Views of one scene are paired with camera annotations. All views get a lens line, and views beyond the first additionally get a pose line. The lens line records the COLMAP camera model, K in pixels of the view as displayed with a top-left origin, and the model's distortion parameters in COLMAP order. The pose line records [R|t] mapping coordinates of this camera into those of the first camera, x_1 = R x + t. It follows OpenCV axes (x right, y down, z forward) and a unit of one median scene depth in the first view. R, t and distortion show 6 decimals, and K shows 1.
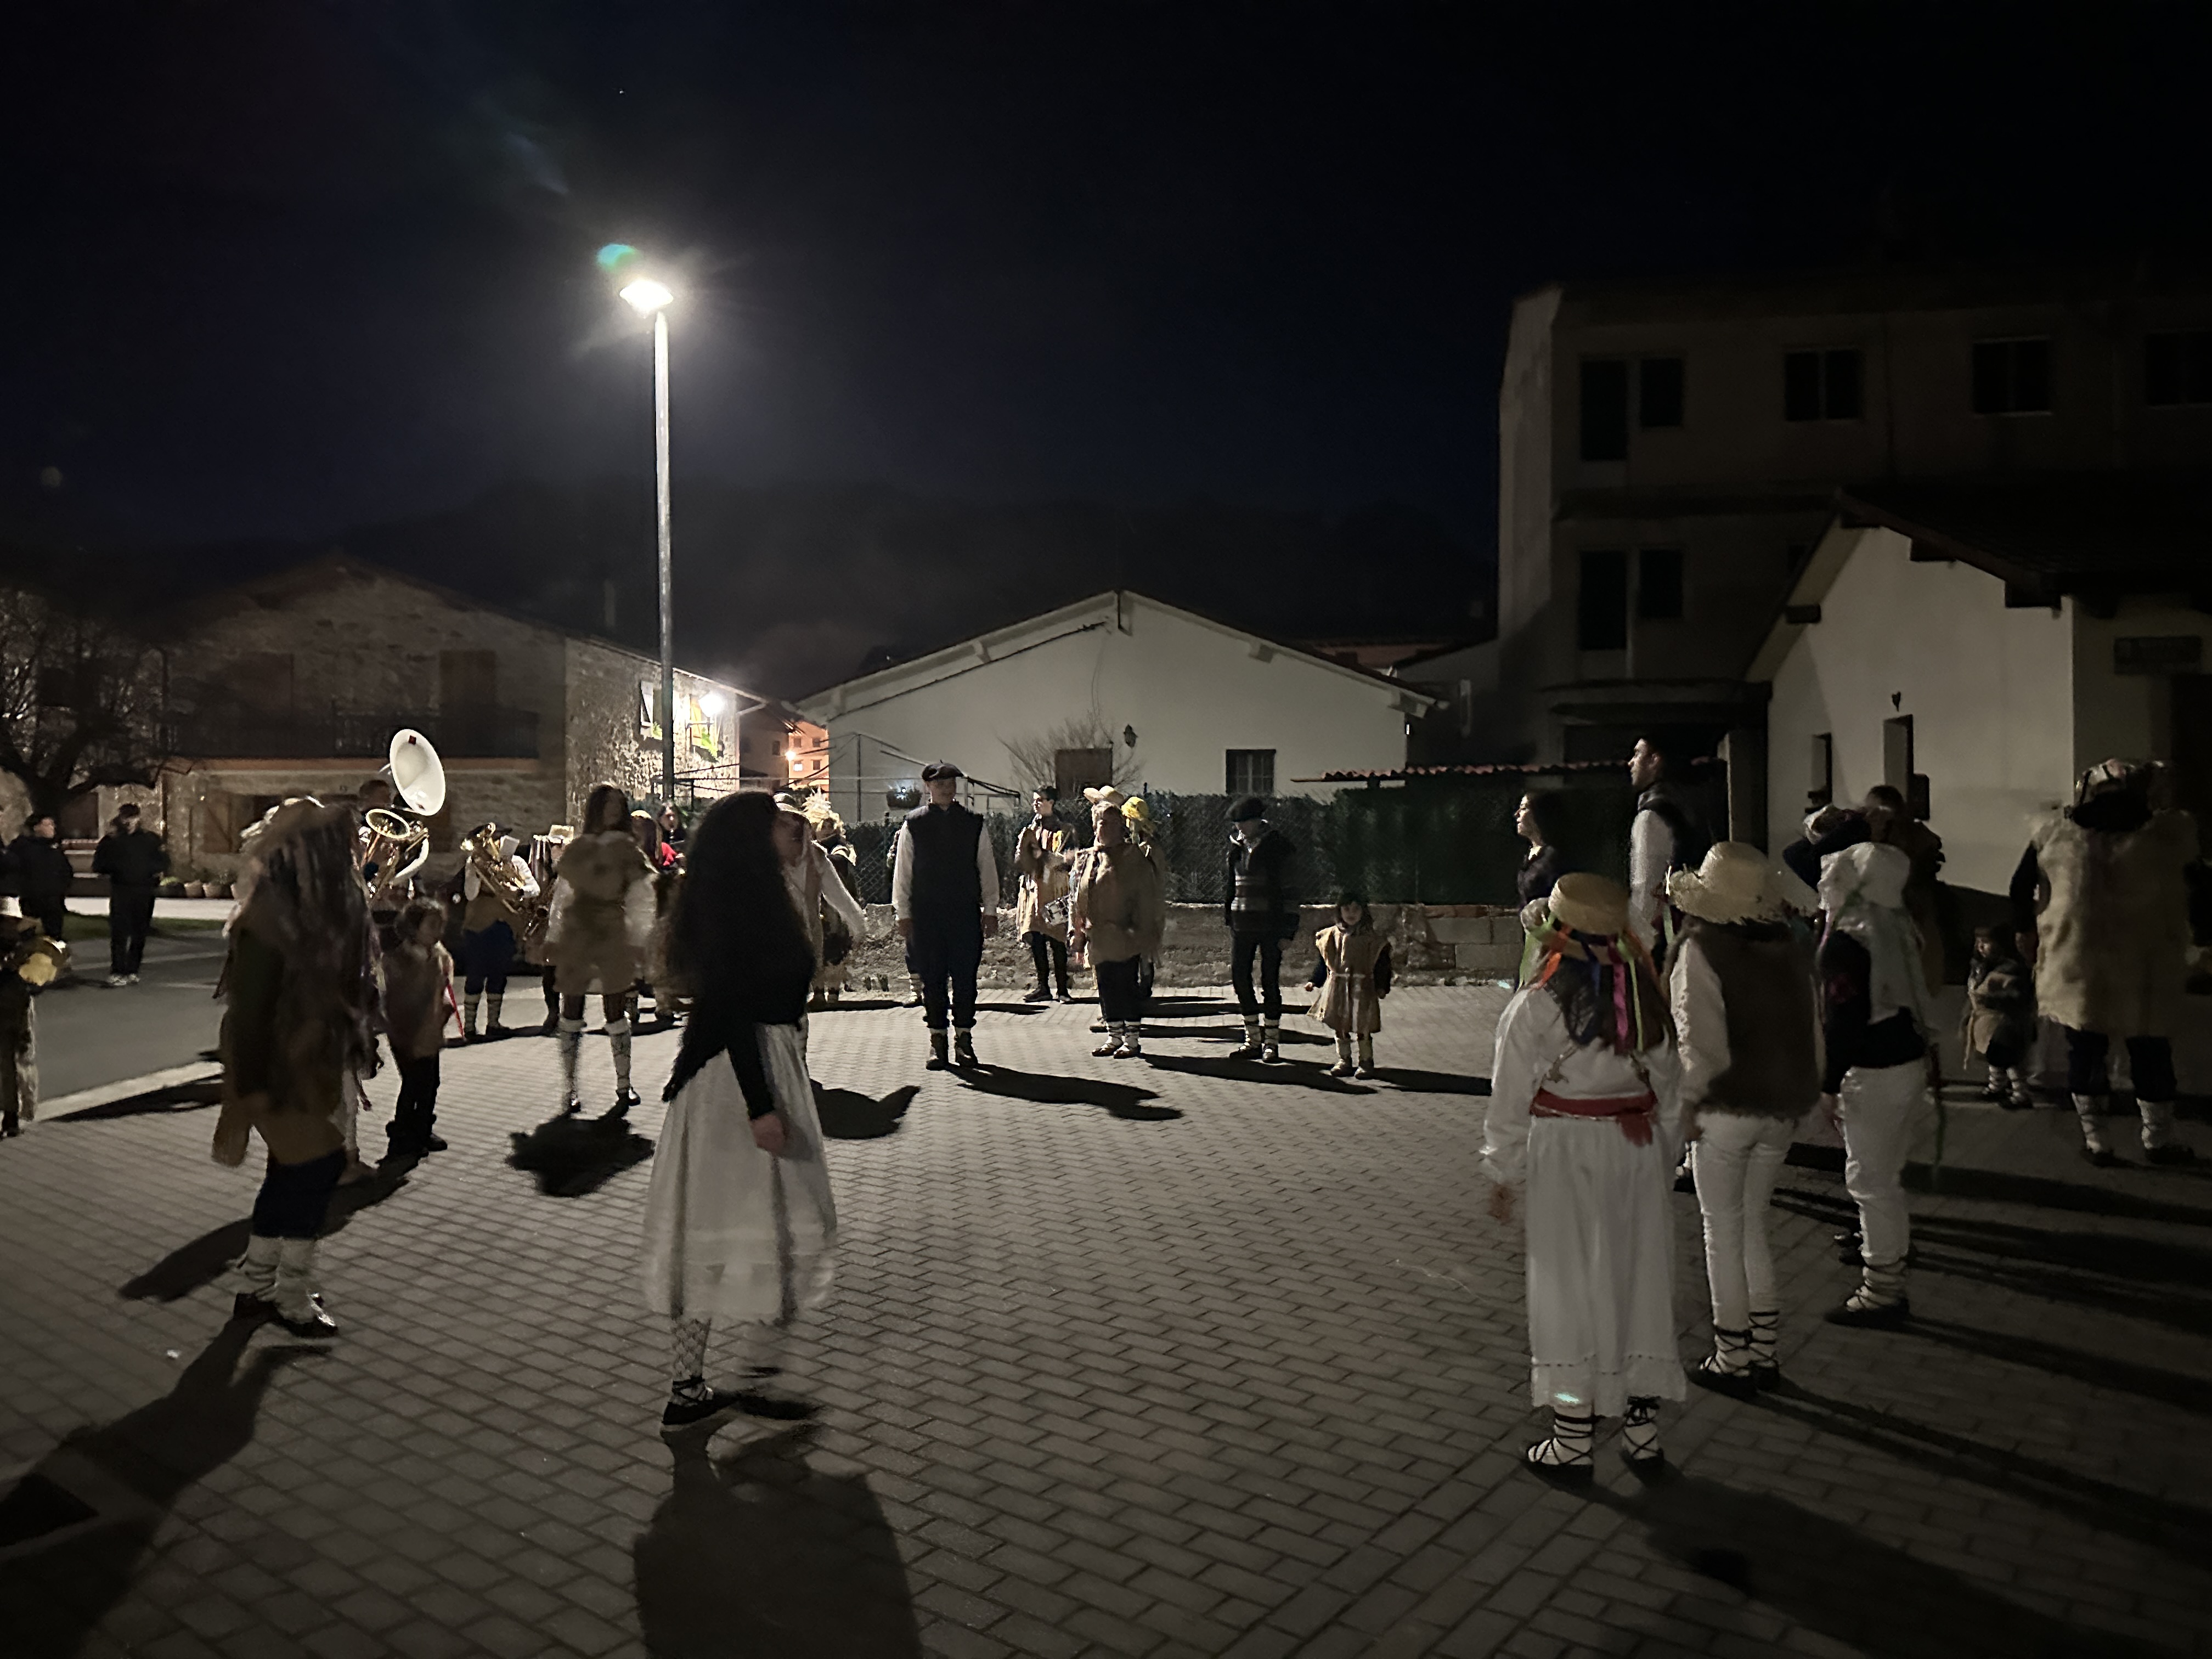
lens RADIAL K [[1484.6, 0, 1112.9], [0, 1484.6, 834.3], [0, 0, 1]] dist [0.007444, -0.001702]
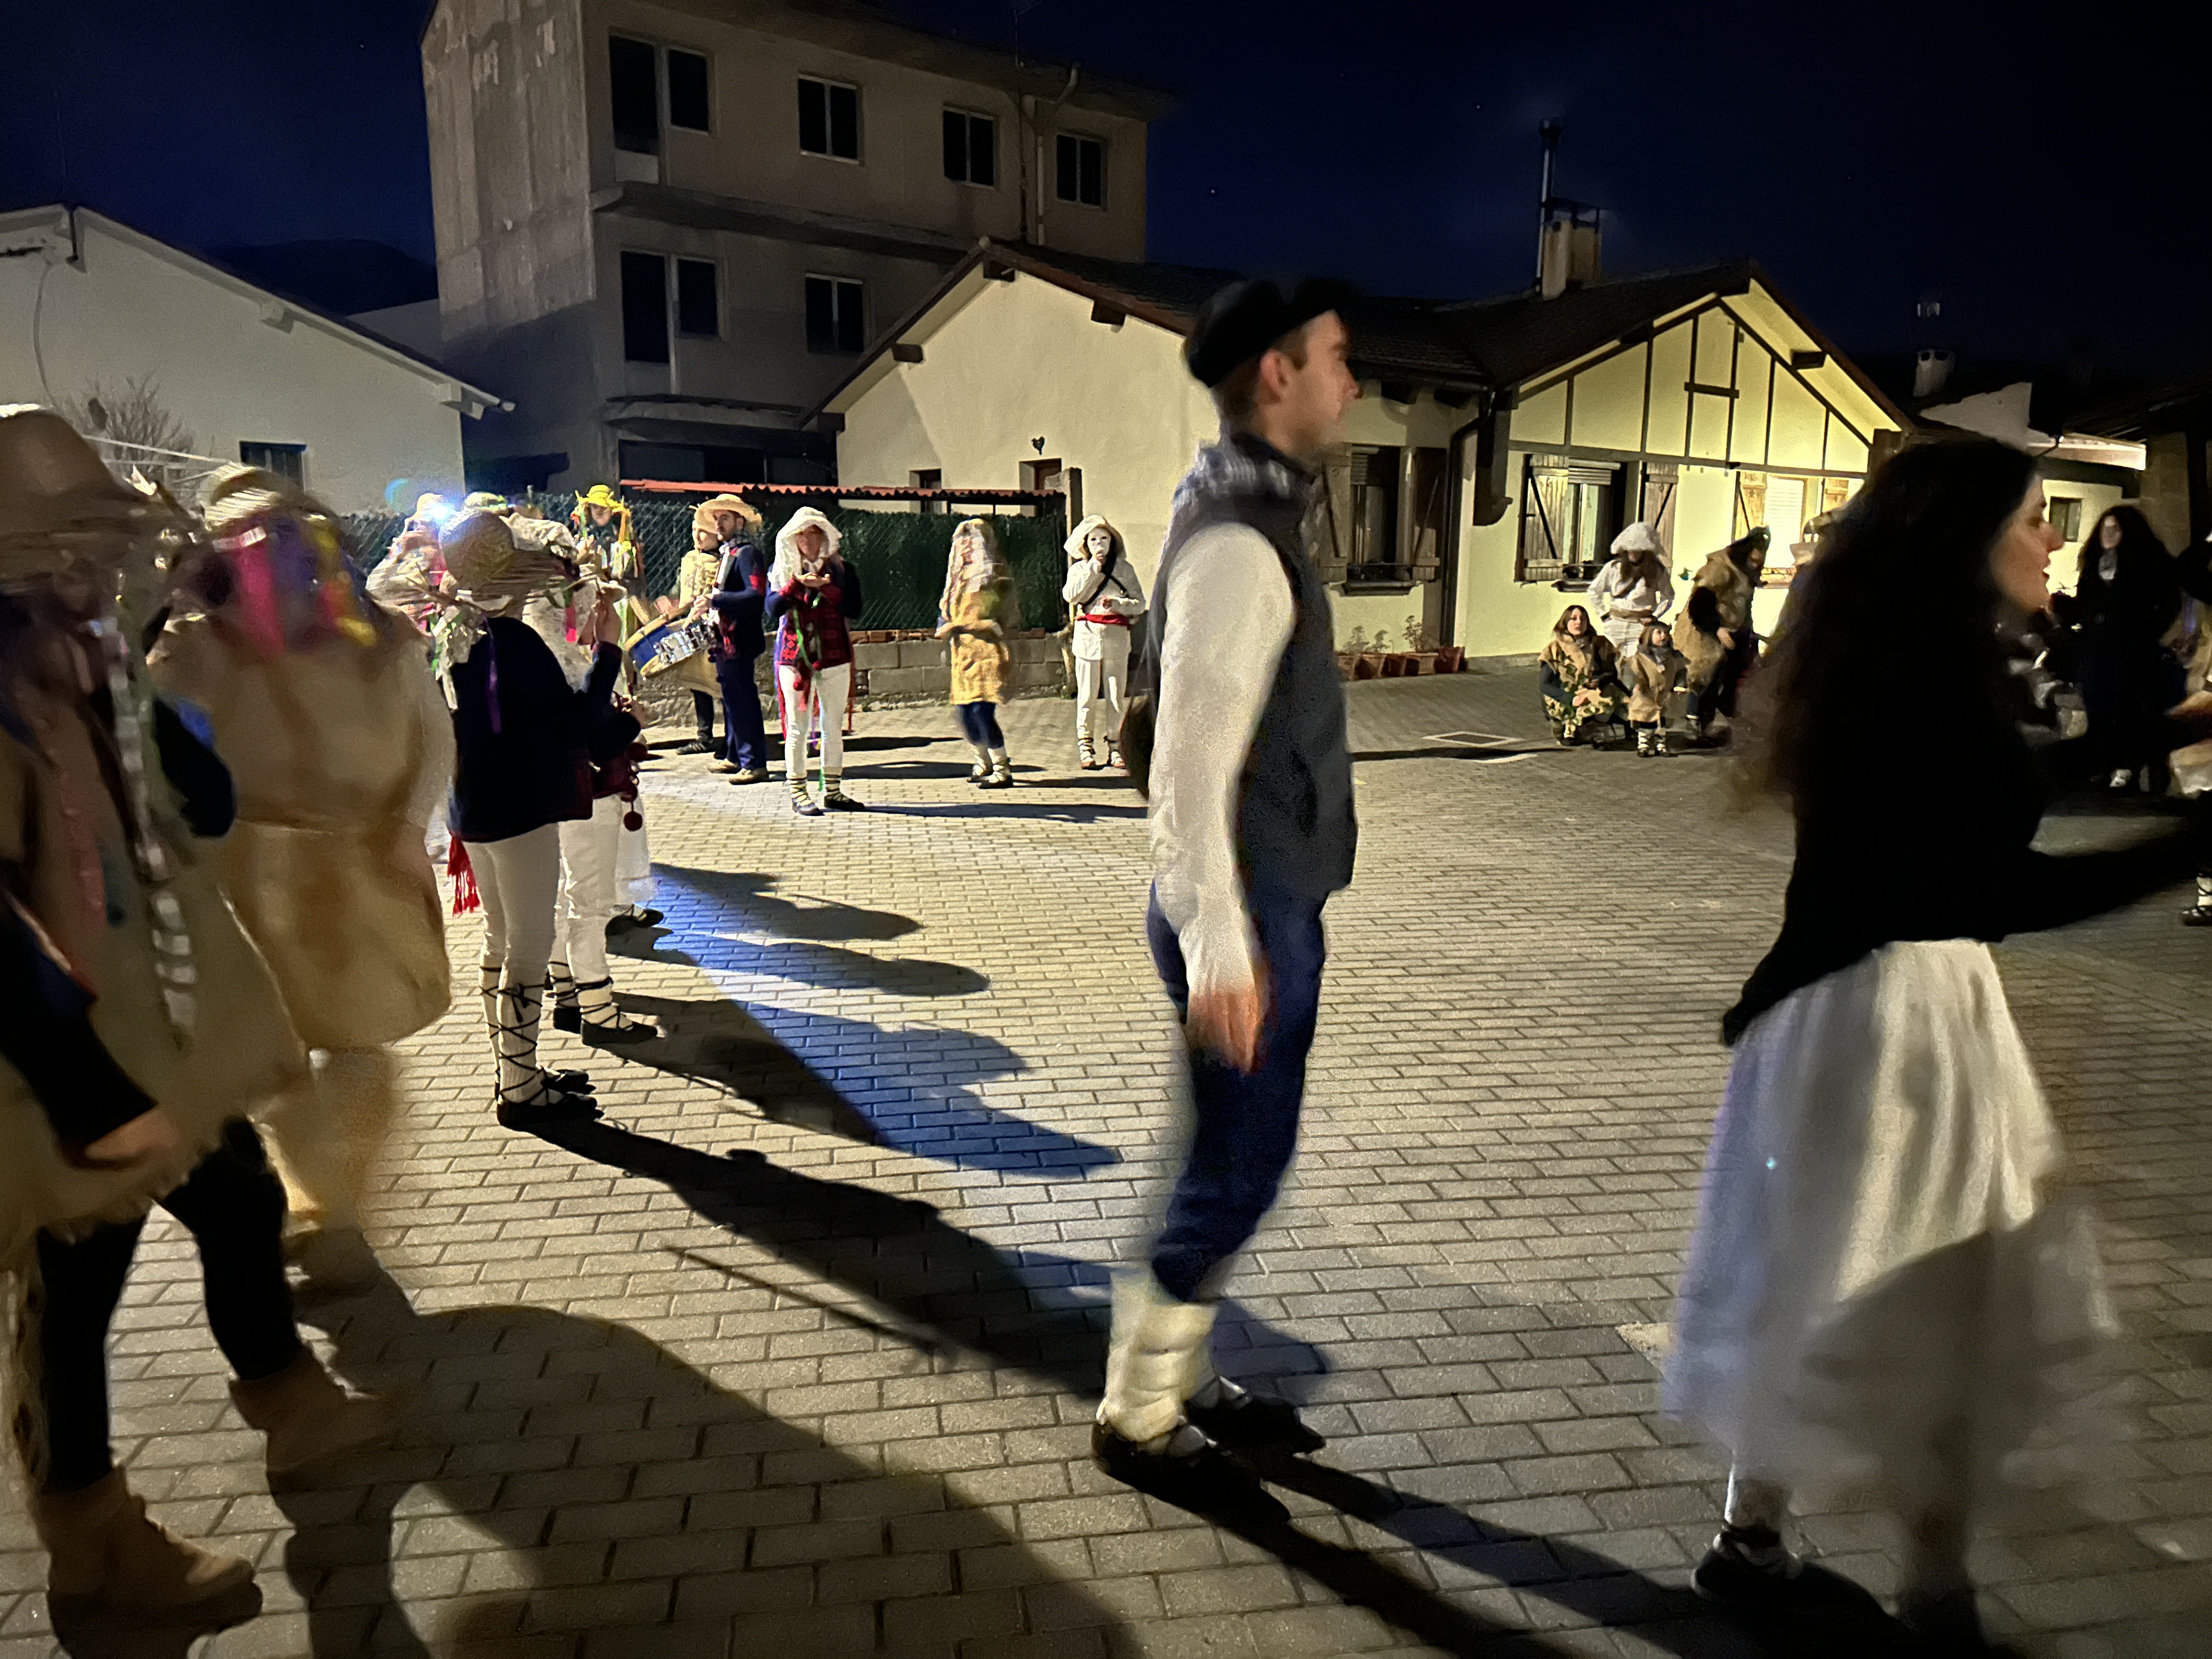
lens RADIAL K [[1484.6, 0, 1112.9], [0, 1484.6, 834.3], [0, 0, 1]] dist [0.007444, -0.001702]
pose [[0.717998, -0.108763, 0.687495, -0.163123], [-0.020711, 0.983941, 0.177291, 0.000792], [-0.695737, -0.141533, 0.704215, 0.071891]]
